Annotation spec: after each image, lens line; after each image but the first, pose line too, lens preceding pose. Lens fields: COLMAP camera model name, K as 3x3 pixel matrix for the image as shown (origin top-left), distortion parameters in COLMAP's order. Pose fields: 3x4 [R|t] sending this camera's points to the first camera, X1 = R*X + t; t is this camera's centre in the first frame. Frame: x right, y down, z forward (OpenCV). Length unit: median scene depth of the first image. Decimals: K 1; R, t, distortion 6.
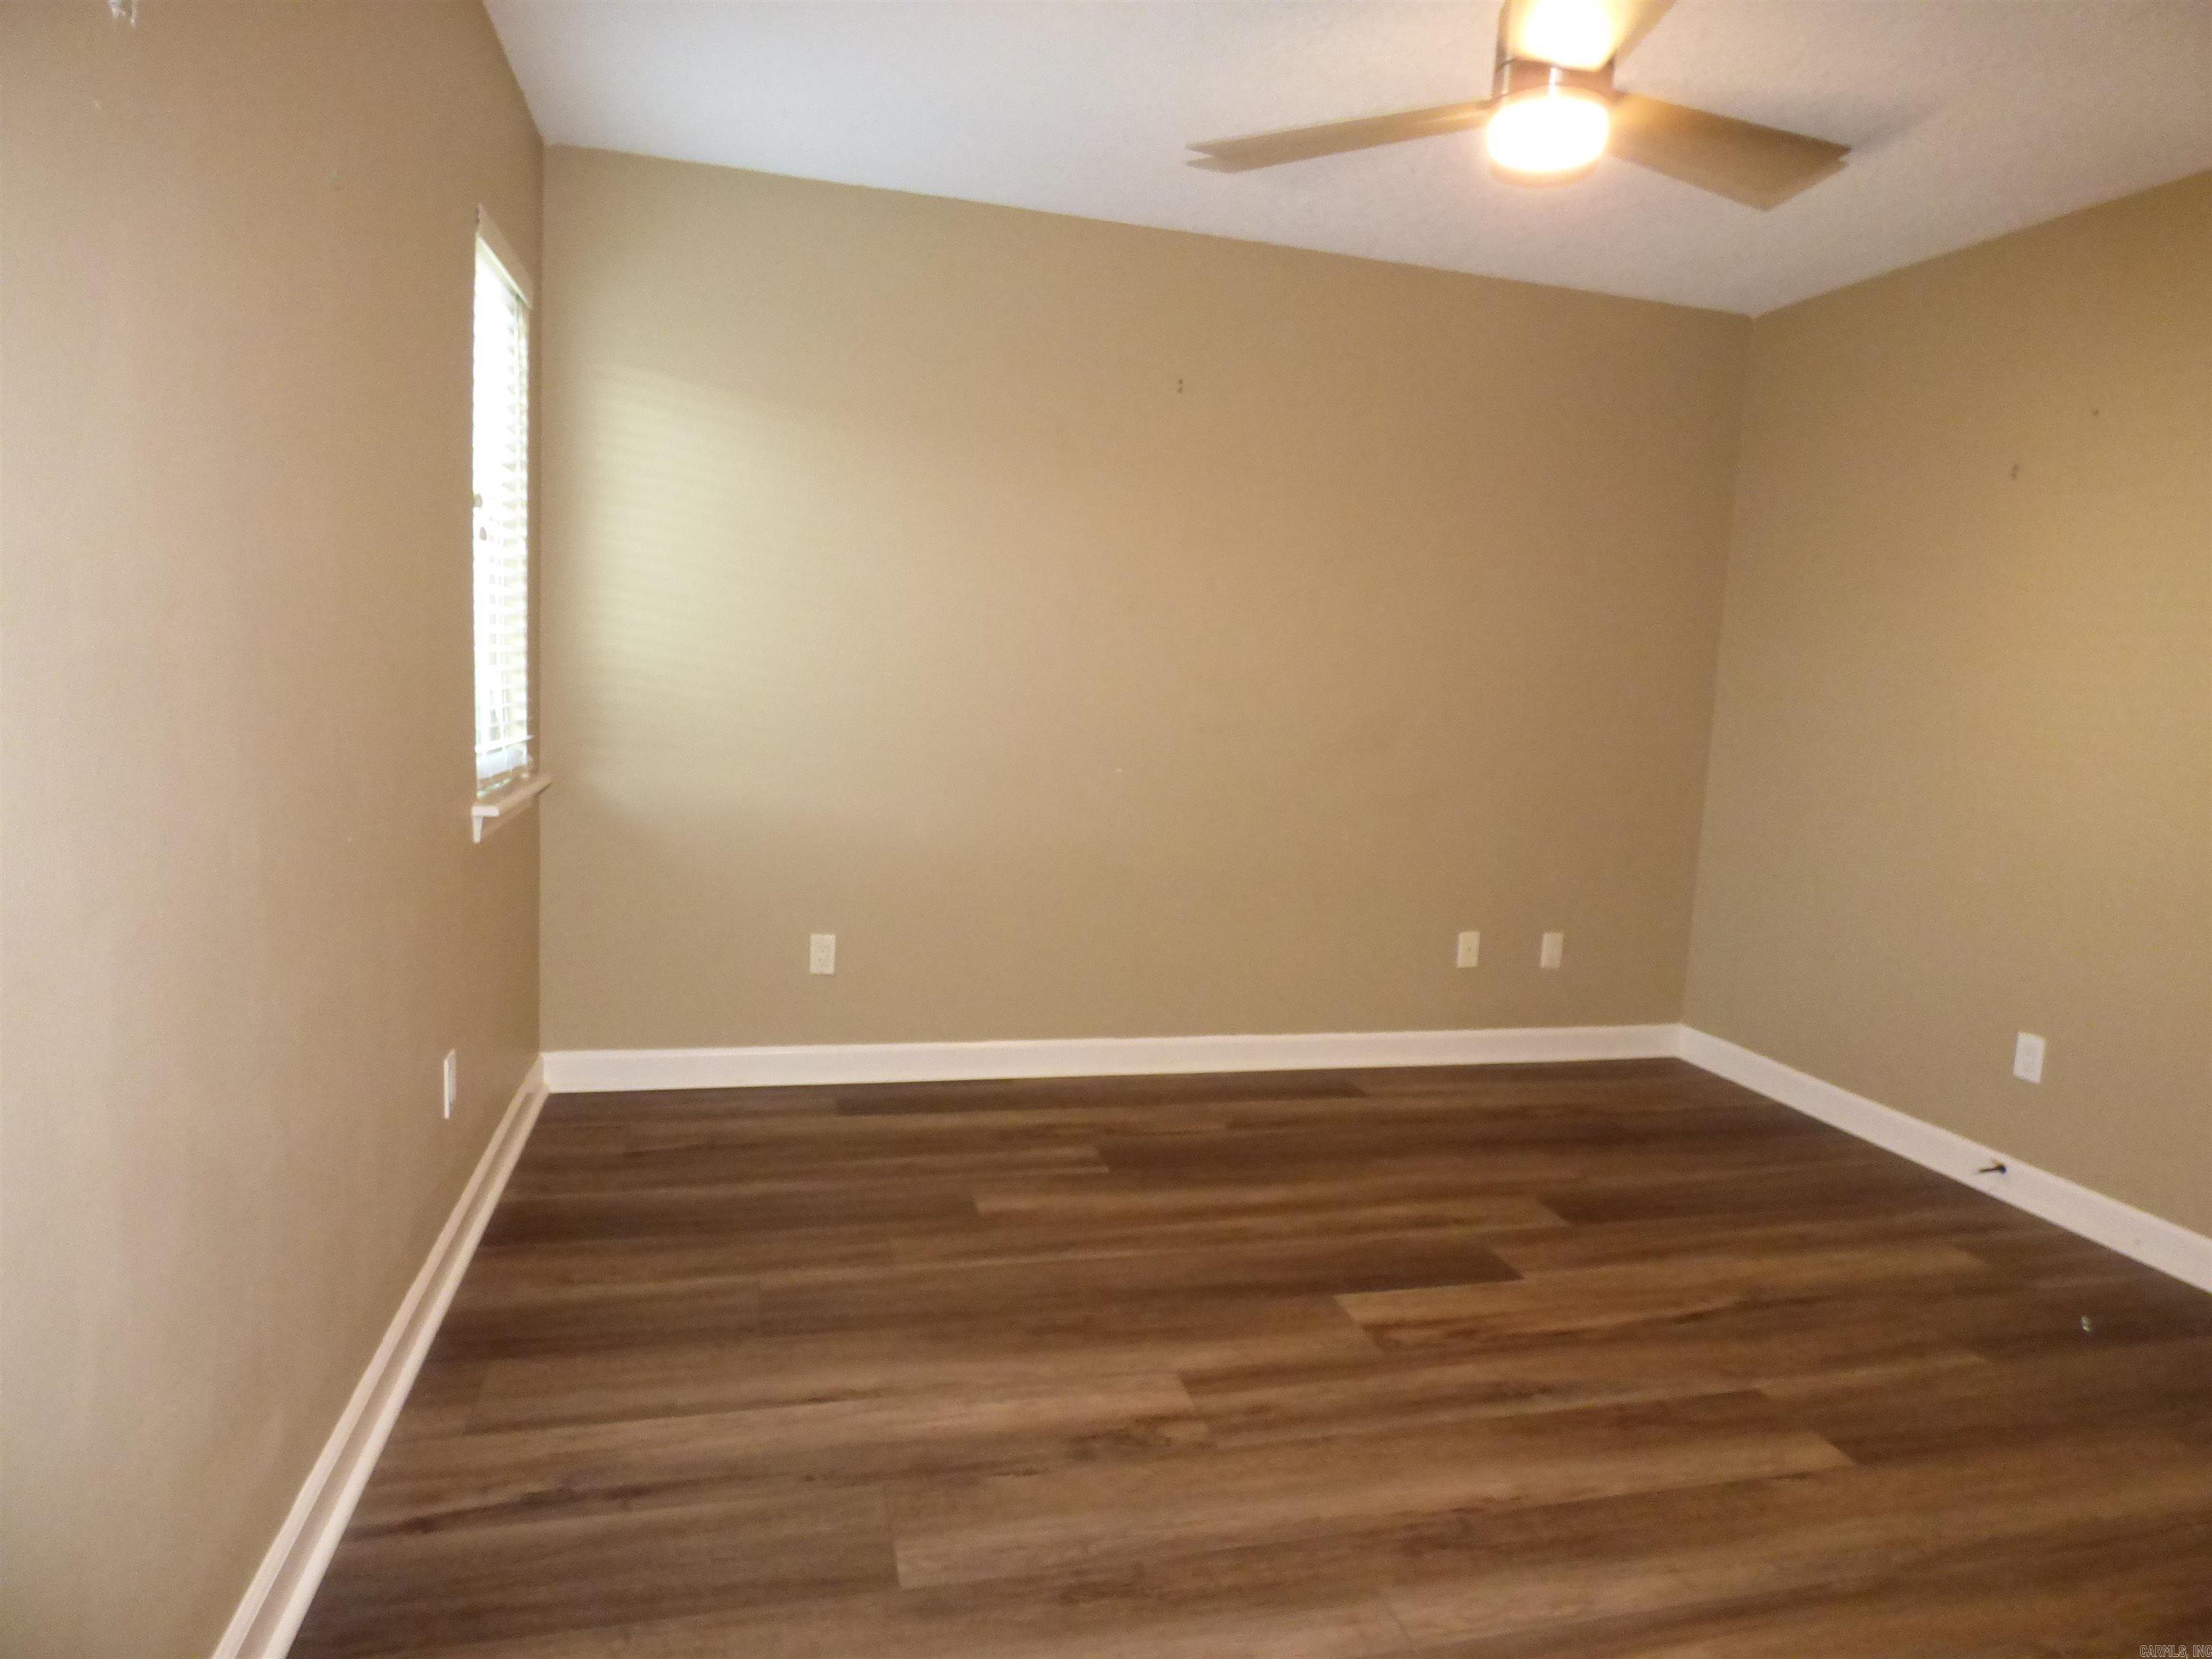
lens RADIAL K [[1322.1, 0, 1108.6], [0, 1322.1, 825.0], [0, 0, 1]] dist [-0.016351, 0.000886]
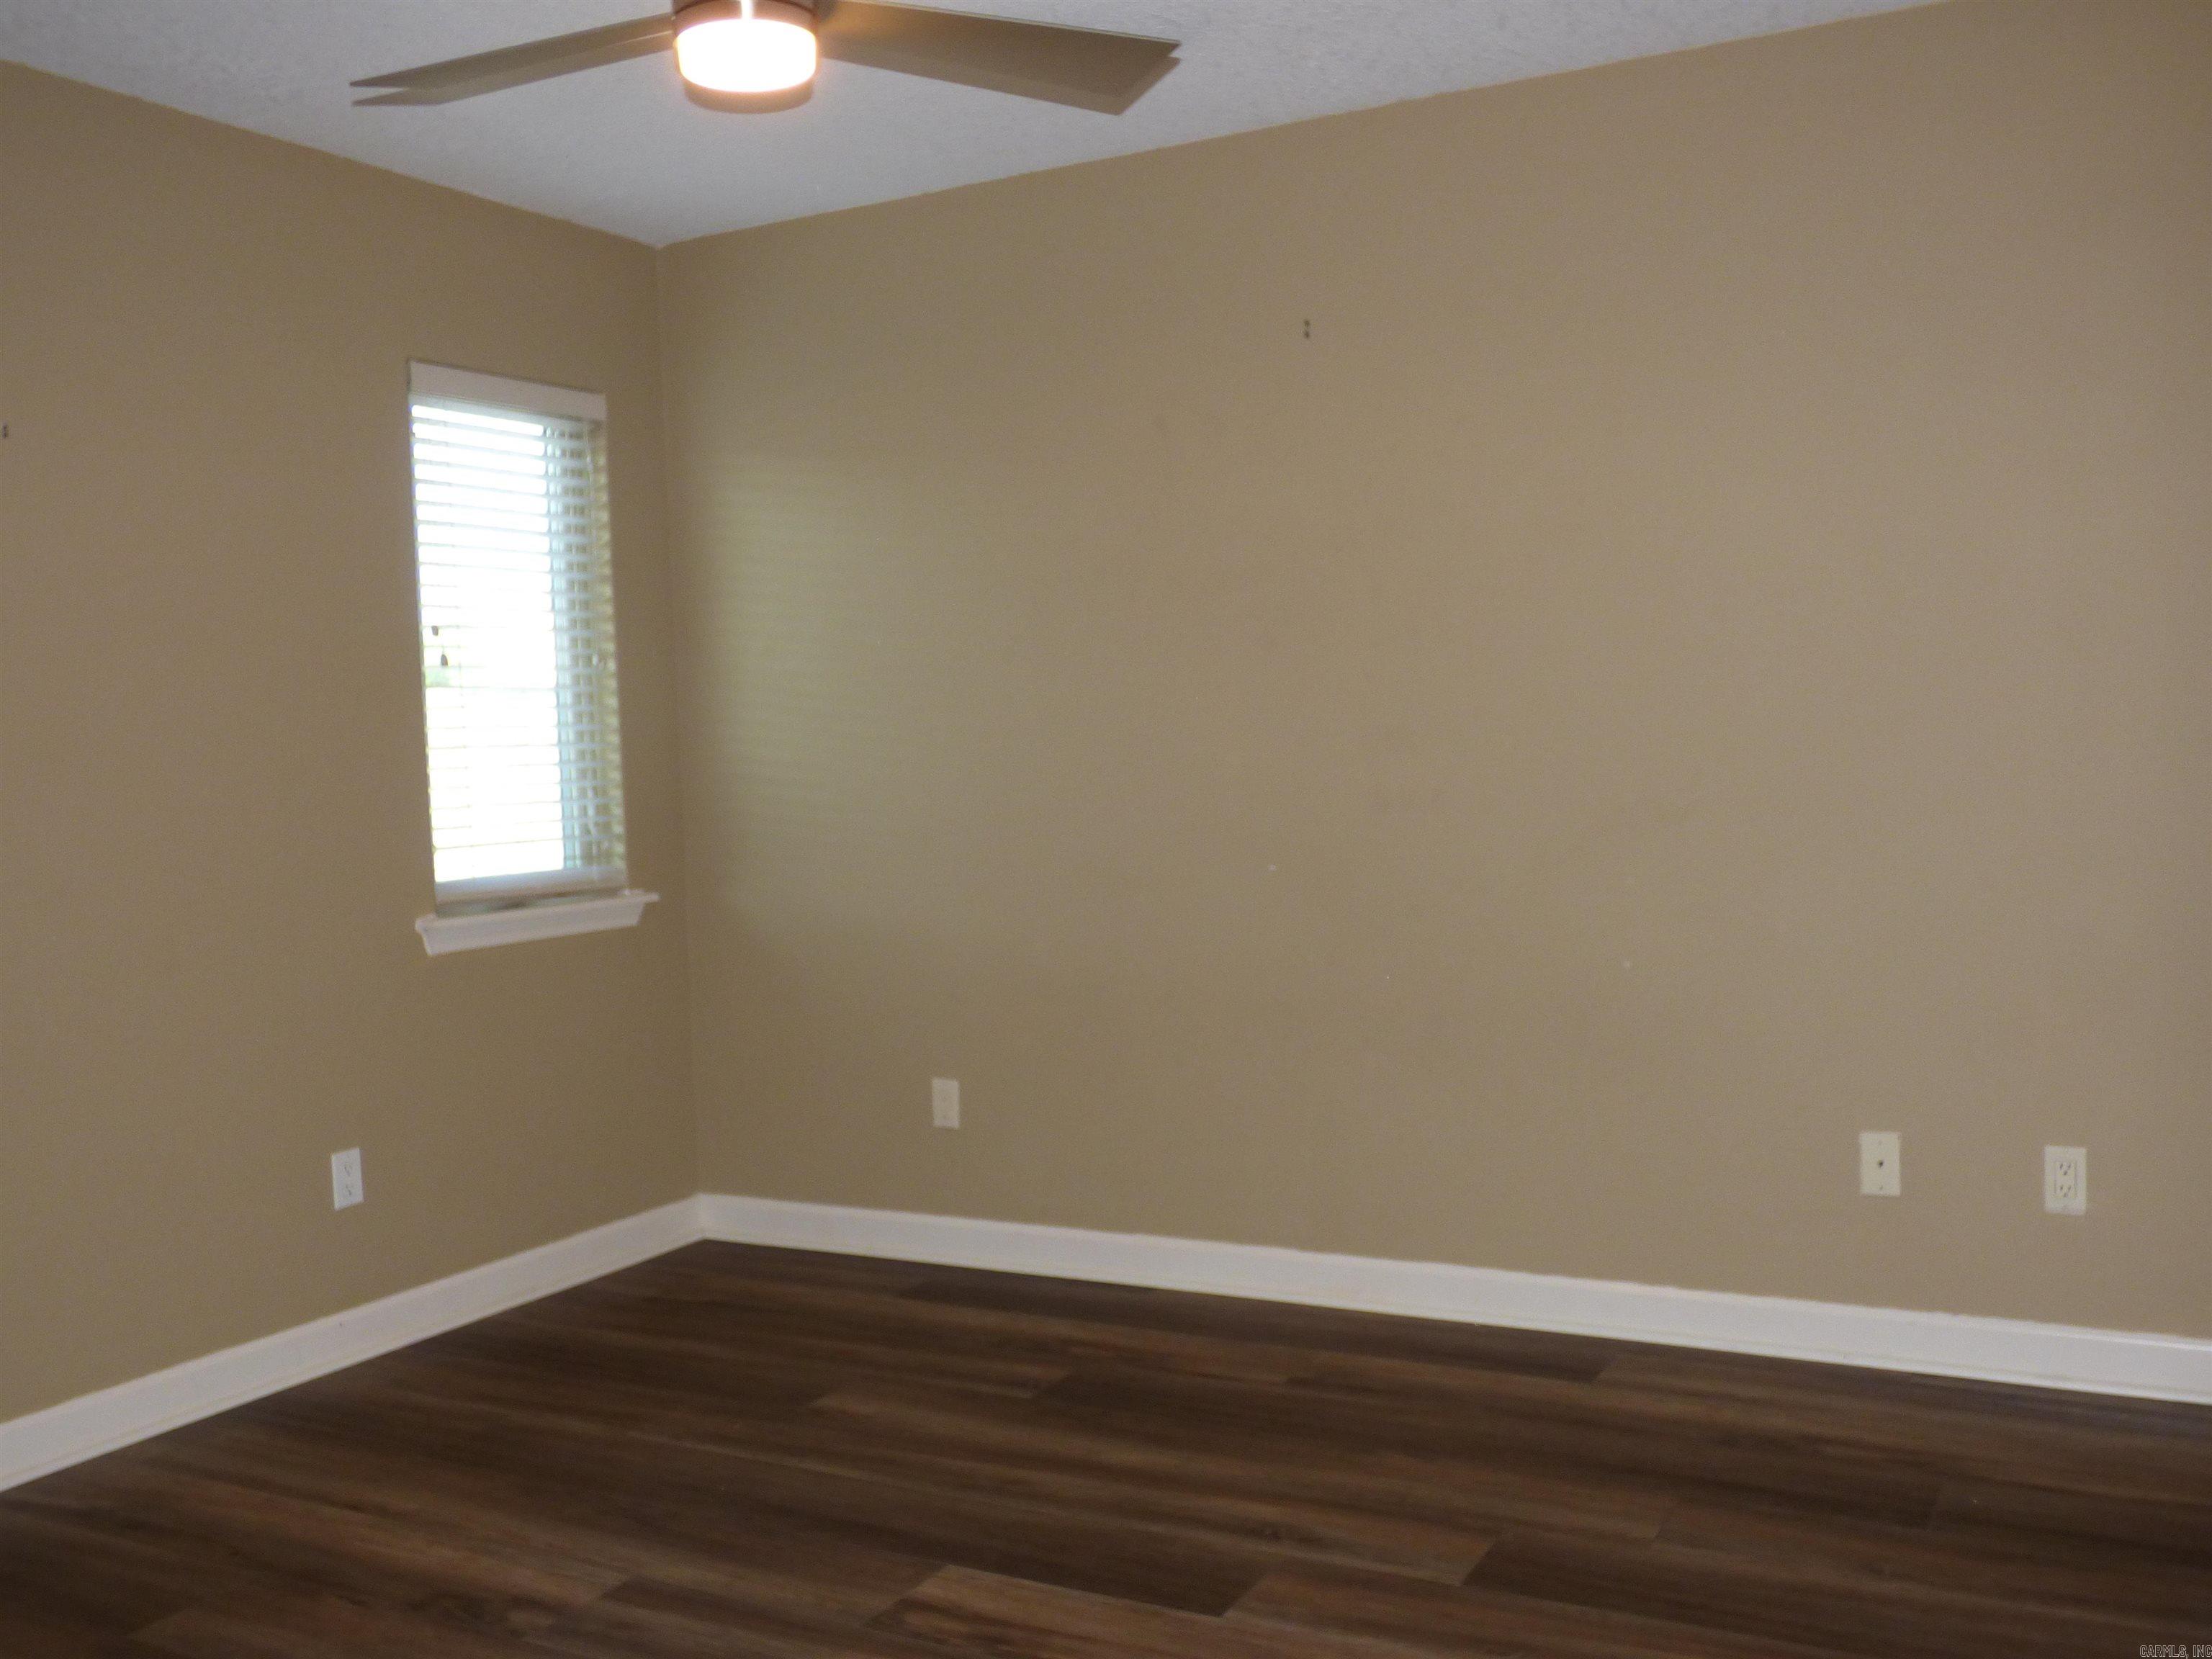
lens RADIAL K [[1999.9, 0, 1106.0], [0, 1999.9, 829.5], [0, 0, 1]] dist [-0.016006, -0.001707]
pose [[0.725130, -0.045548, -0.687104, 0.873724], [-0.008025, 0.997183, -0.074572, 0.023689], [0.688565, 0.059588, 0.722722, 0.192912]]
